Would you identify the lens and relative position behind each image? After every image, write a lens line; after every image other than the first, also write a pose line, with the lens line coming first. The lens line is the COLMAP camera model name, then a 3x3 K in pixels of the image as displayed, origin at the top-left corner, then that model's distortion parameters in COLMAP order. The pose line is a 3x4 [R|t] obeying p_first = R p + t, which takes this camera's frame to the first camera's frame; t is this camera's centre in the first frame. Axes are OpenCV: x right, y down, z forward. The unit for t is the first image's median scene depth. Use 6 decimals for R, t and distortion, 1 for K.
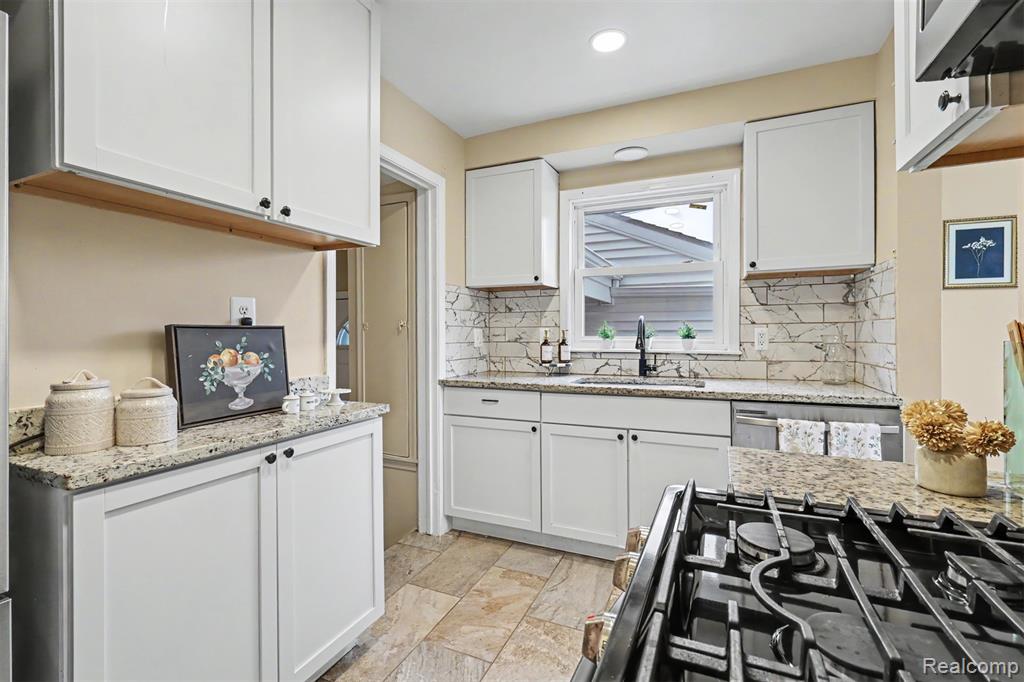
lens RADIAL K [[456.7, 0, 520.1], [0, 456.7, 337.0], [0, 0, 1]] dist [0.005316, 0.000077]
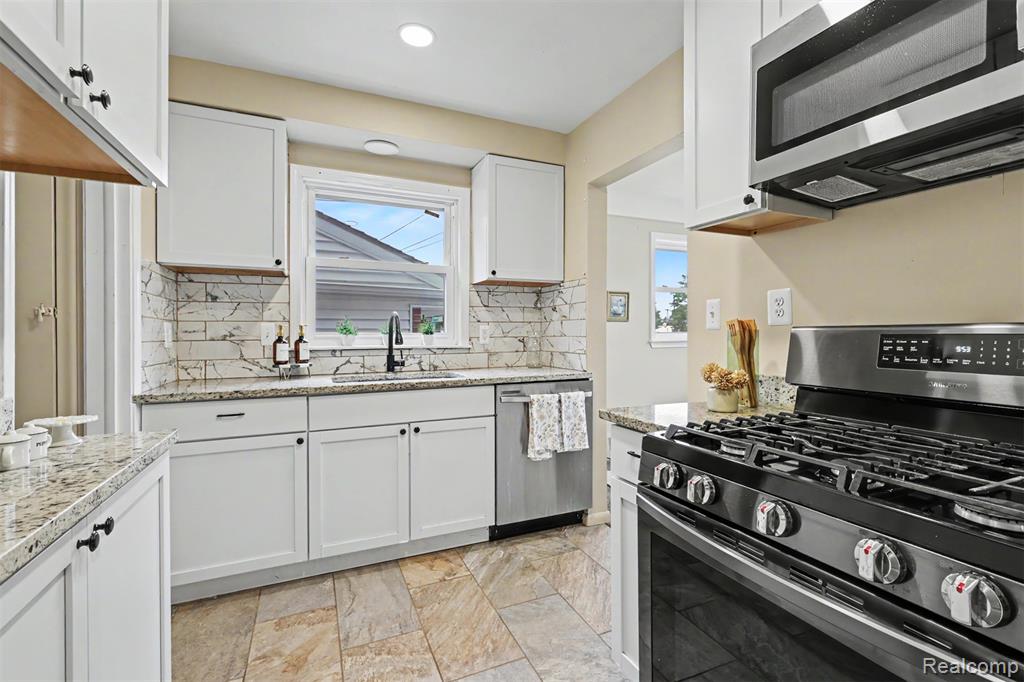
lens RADIAL K [[456.7, 0, 519.0], [0, 456.7, 337.0], [0, 0, 1]] dist [0.005316, 0.000077]
pose [[0.670809, -0.005230, 0.741611, -0.300530], [0.007296, 0.999973, 0.000453, 0.010882], [-0.741594, 0.005106, 0.670830, 0.121090]]
